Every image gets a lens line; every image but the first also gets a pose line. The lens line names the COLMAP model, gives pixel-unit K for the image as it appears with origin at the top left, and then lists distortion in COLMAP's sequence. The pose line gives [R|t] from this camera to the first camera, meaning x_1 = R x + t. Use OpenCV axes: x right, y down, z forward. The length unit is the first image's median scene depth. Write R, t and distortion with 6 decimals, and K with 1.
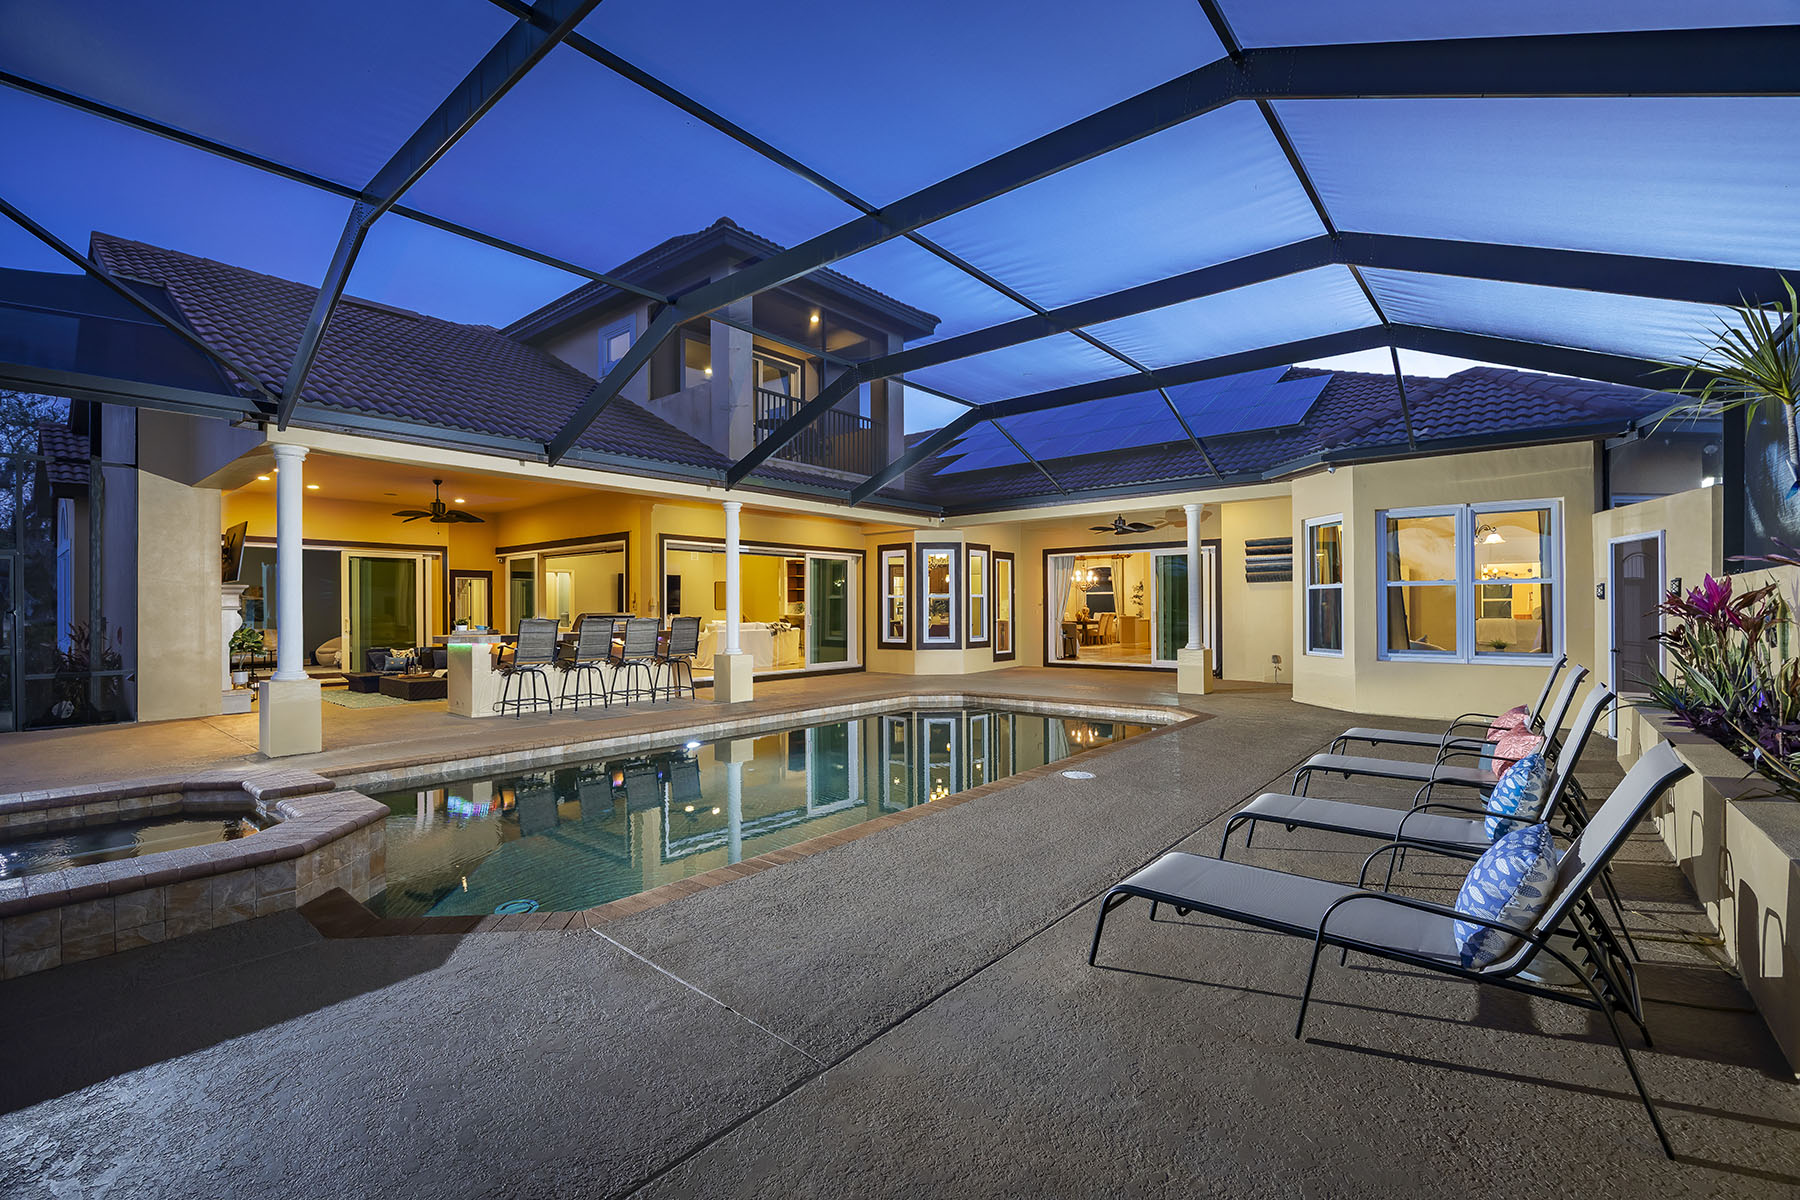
lens RADIAL K [[774.8, 0, 900.0], [0, 774.8, 600.0], [0, 0, 1]] dist [0.000120, 0.000027]
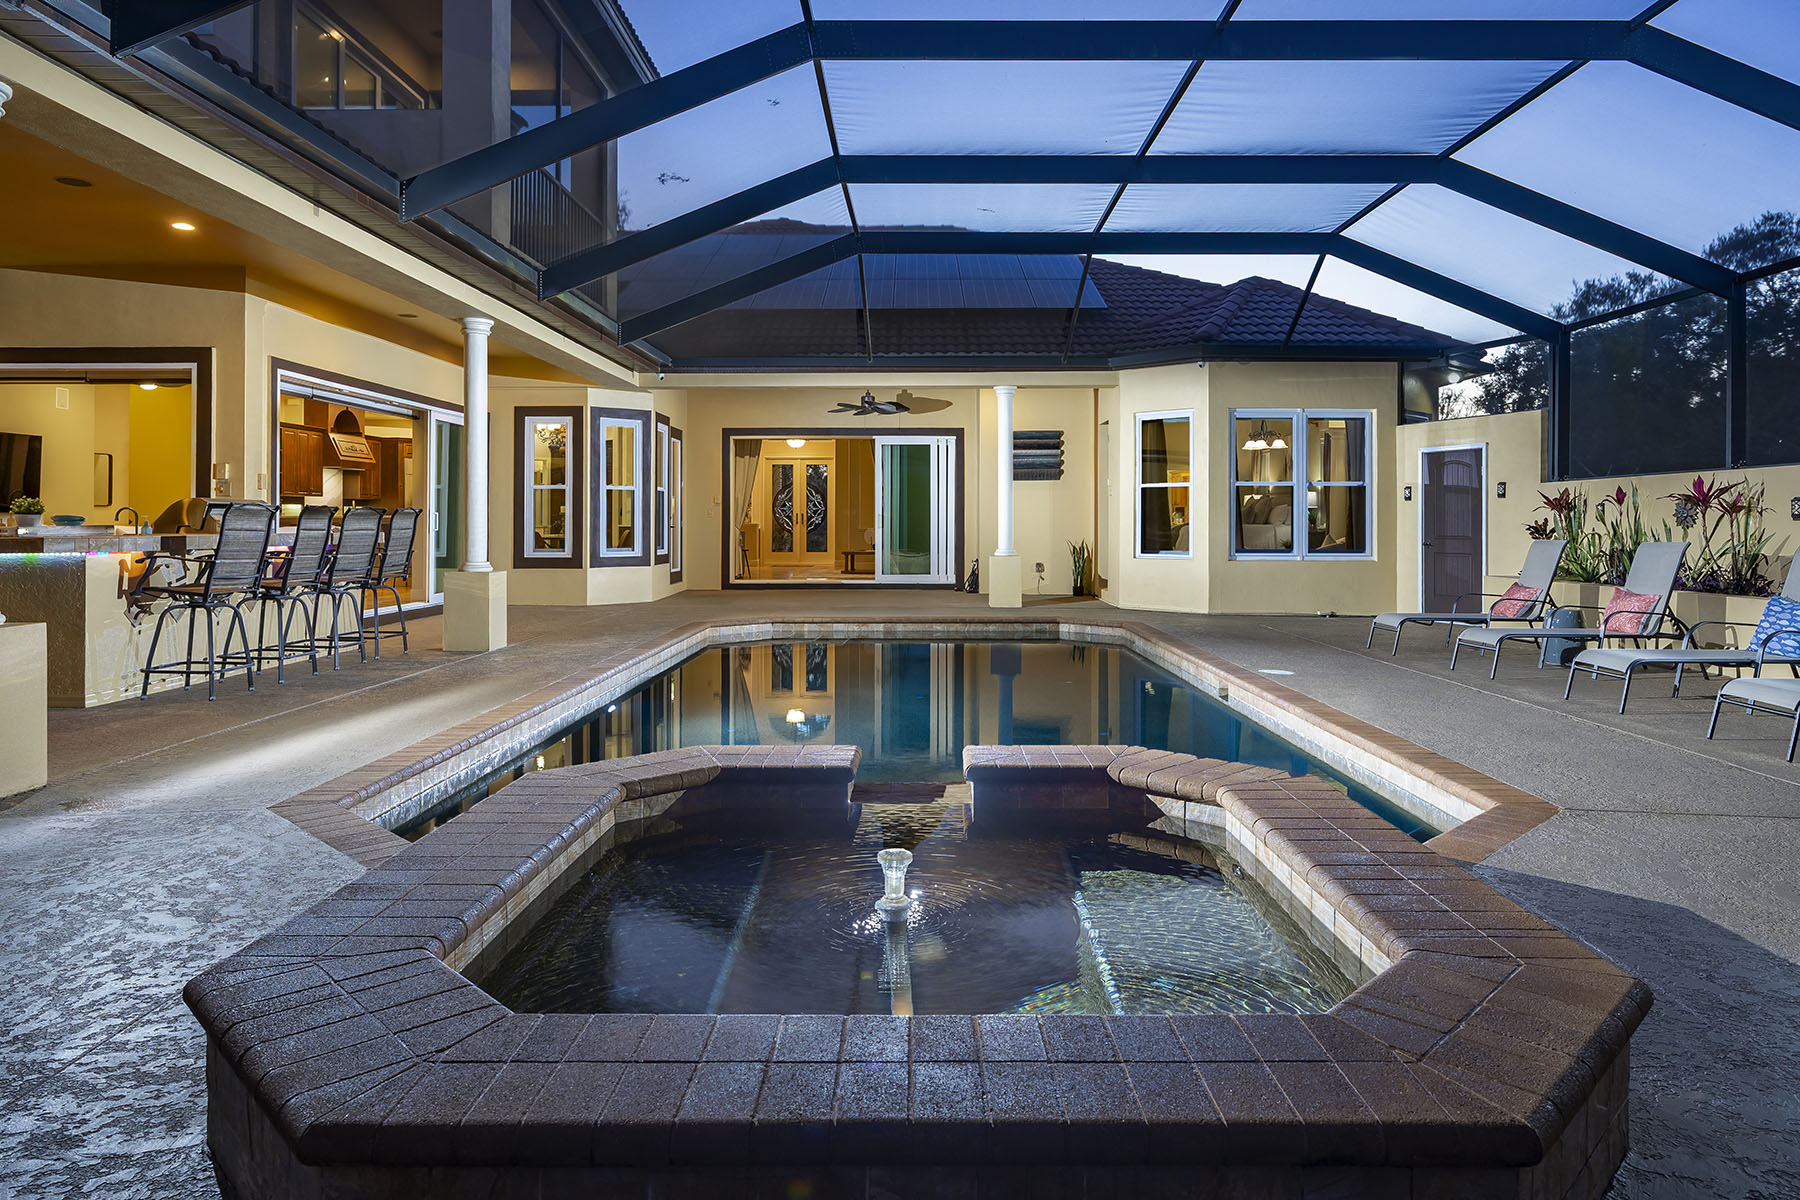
lens RADIAL K [[1109.9, 0, 902.9], [0, 1109.9, 517.3], [0, 0, 1]] dist [0.000169, 0.000215]
pose [[0.776394, 0.010057, 0.630168, -0.398093], [-0.013377, 0.999910, 0.000524, 0.018151], [-0.630106, -0.008836, 0.776458, 0.097351]]
